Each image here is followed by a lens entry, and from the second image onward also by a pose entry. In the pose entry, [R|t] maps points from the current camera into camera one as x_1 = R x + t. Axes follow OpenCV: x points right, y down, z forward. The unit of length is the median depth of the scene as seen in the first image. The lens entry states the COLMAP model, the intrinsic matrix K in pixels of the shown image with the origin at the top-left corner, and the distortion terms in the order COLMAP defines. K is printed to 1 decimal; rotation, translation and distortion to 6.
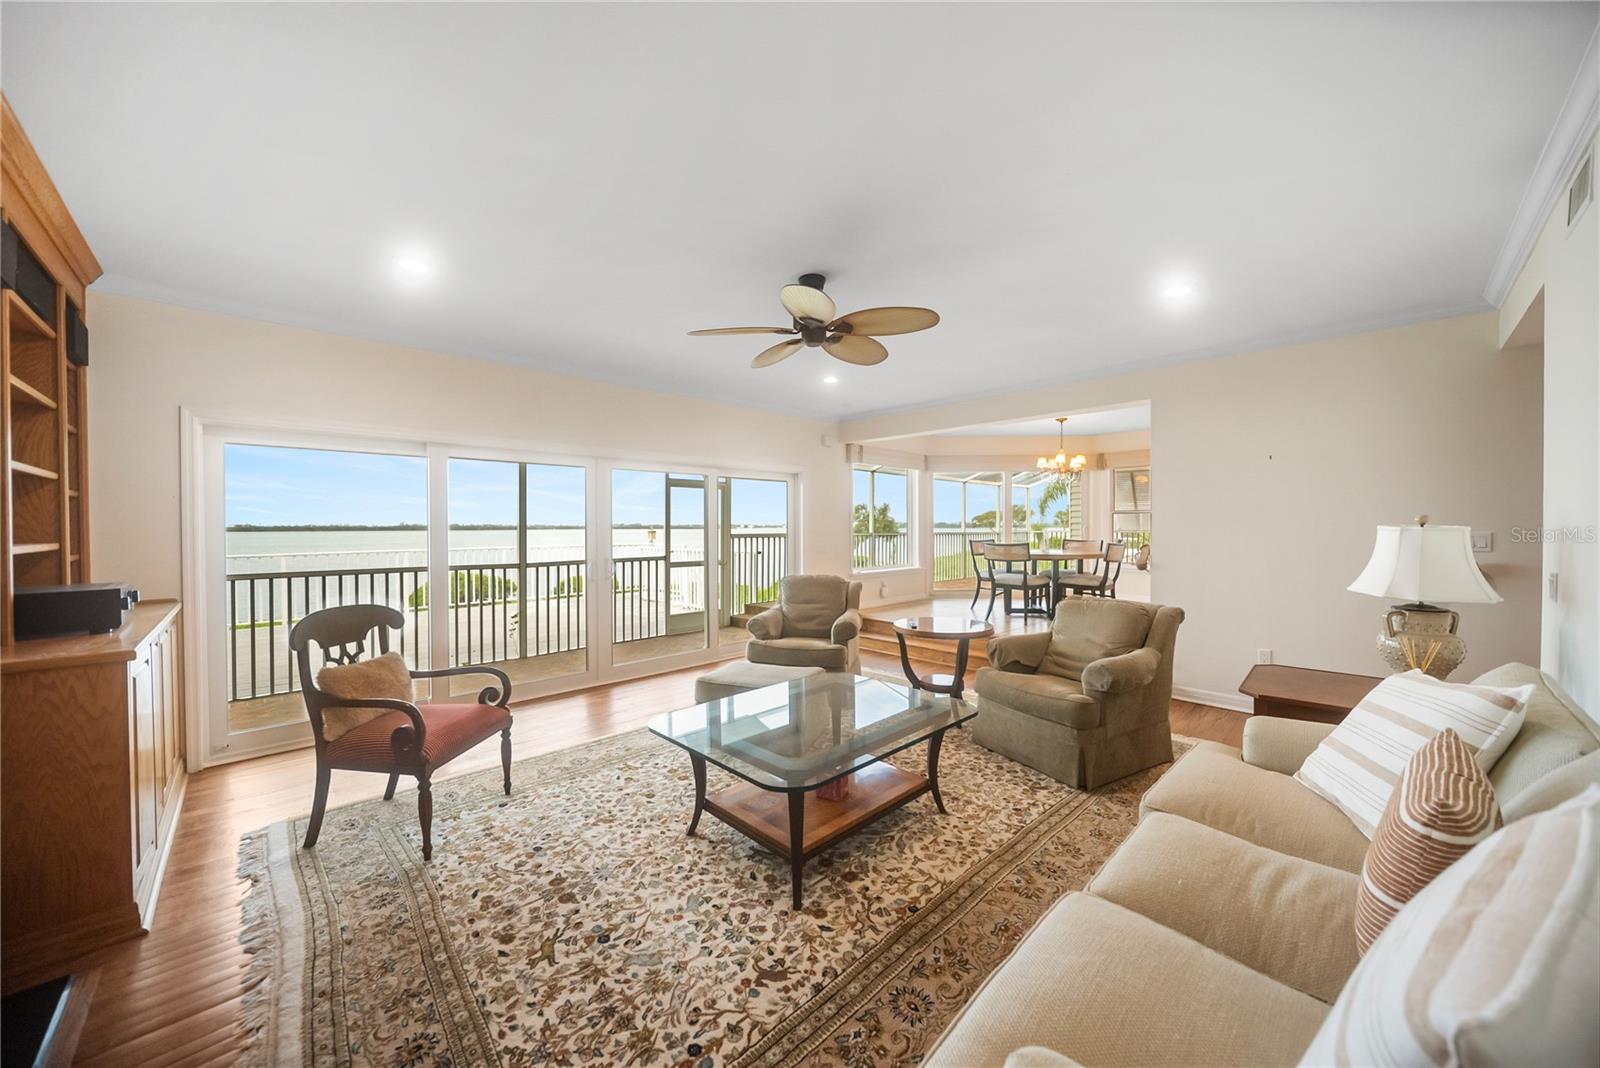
lens RADIAL K [[569.4, 0, 806.3], [0, 569.4, 533.1], [0, 0, 1]] dist [-0.000180, -0.000009]
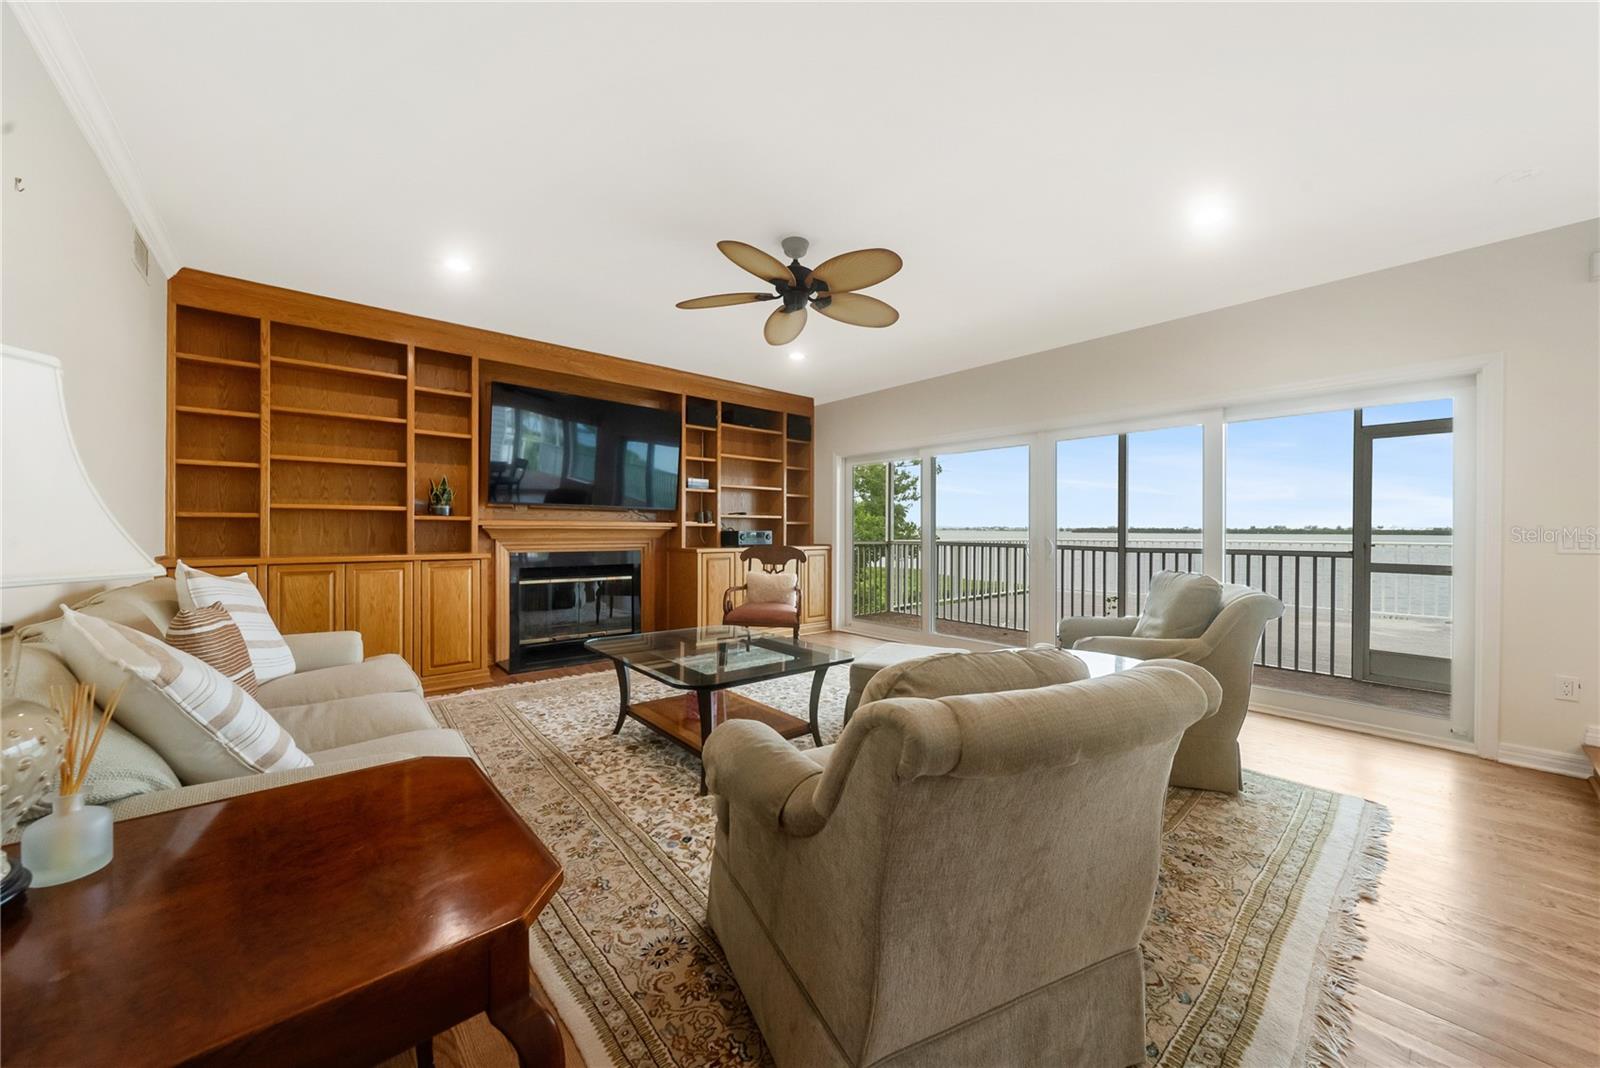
lens RADIAL K [[569.4, 0, 806.3], [0, 569.4, 533.1], [0, 0, 1]] dist [-0.000180, -0.000009]
pose [[-0.063788, 0.007758, -0.997933, 1.104895], [-0.015601, 0.999840, 0.008770, 0.064040], [0.997842, 0.016129, -0.063657, 1.185408]]
